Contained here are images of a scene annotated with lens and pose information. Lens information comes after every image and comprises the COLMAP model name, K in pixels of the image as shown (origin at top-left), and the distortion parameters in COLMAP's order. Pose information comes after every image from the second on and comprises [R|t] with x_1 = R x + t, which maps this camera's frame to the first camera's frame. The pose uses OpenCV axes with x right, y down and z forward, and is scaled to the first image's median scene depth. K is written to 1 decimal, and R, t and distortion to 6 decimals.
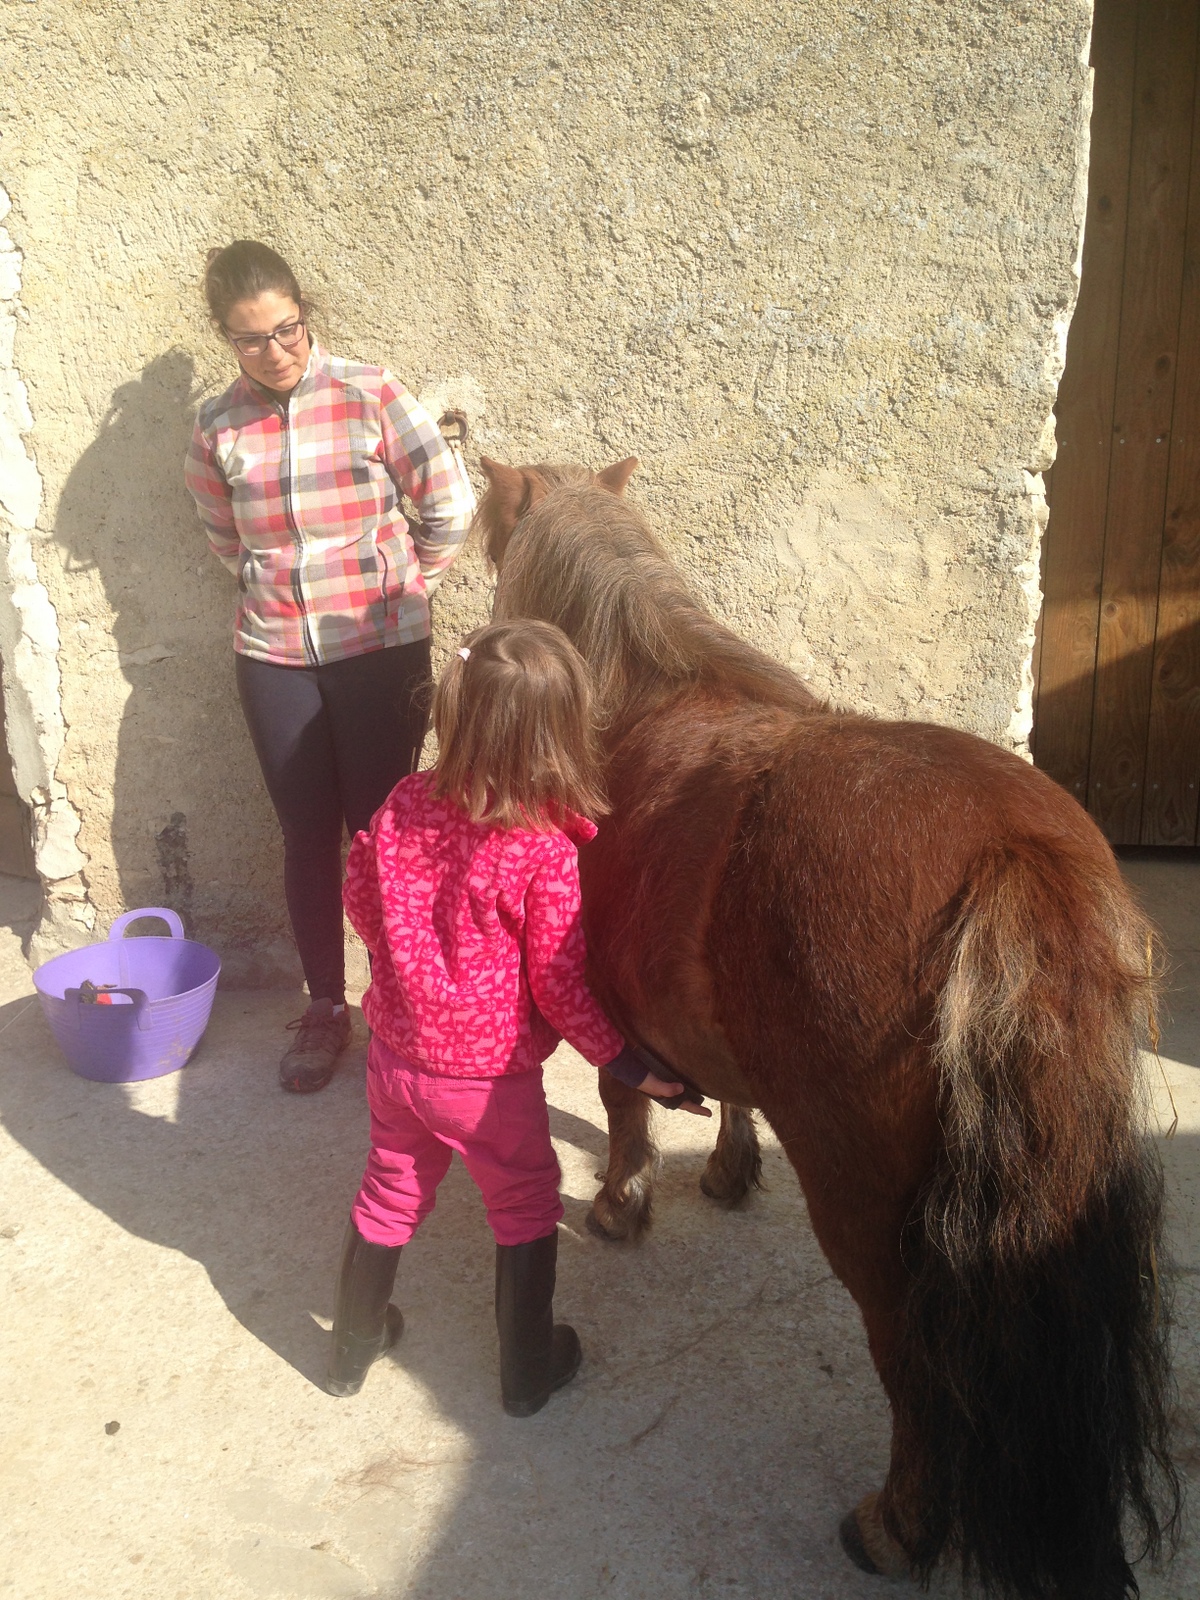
lens RADIAL K [[1432.3, 0, 594.3], [0, 1432.3, 800.6], [0, 0, 1]] dist [0.113440, -0.161195]
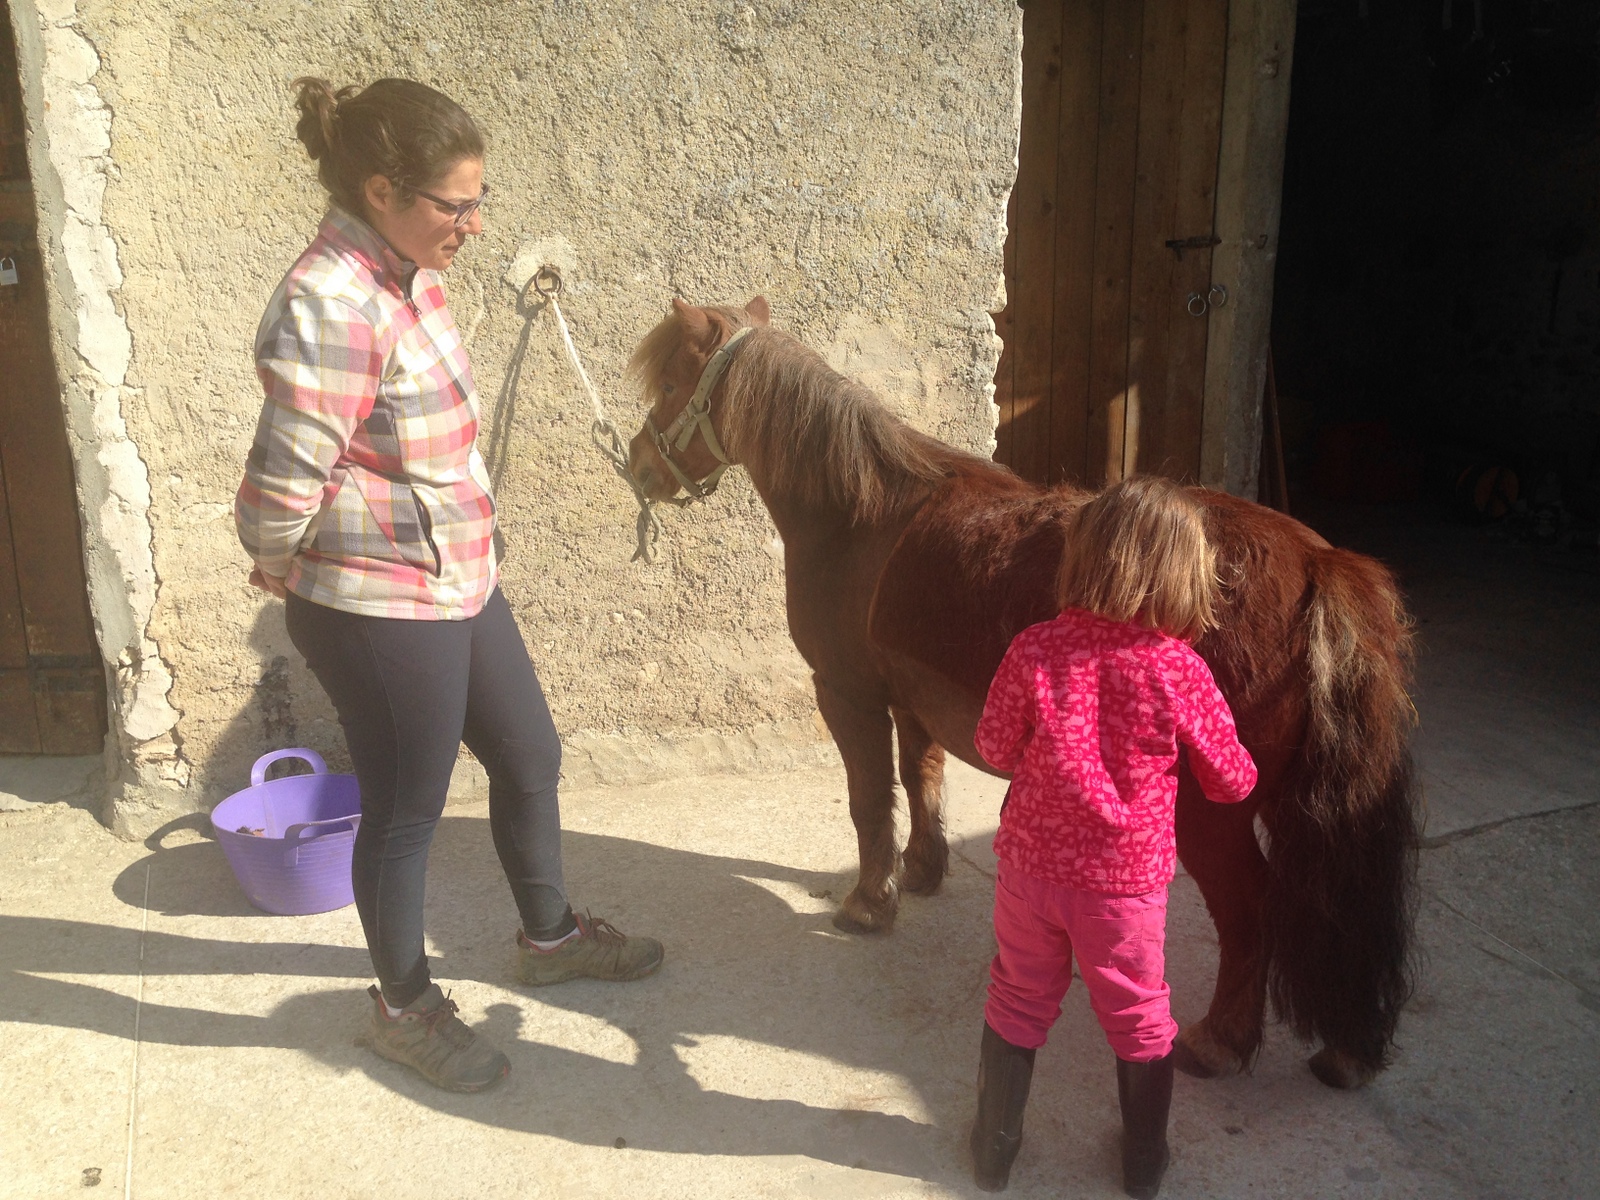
lens RADIAL K [[1432.3, 0, 804.8], [0, 1432.3, 609.1], [0, 0, 1]] dist [0.113440, -0.161195]
pose [[0.895873, -0.106798, 0.431283, -0.440874], [0.110206, 0.993761, 0.017161, -0.001836], [-0.430425, 0.032156, 0.902054, -0.094254]]
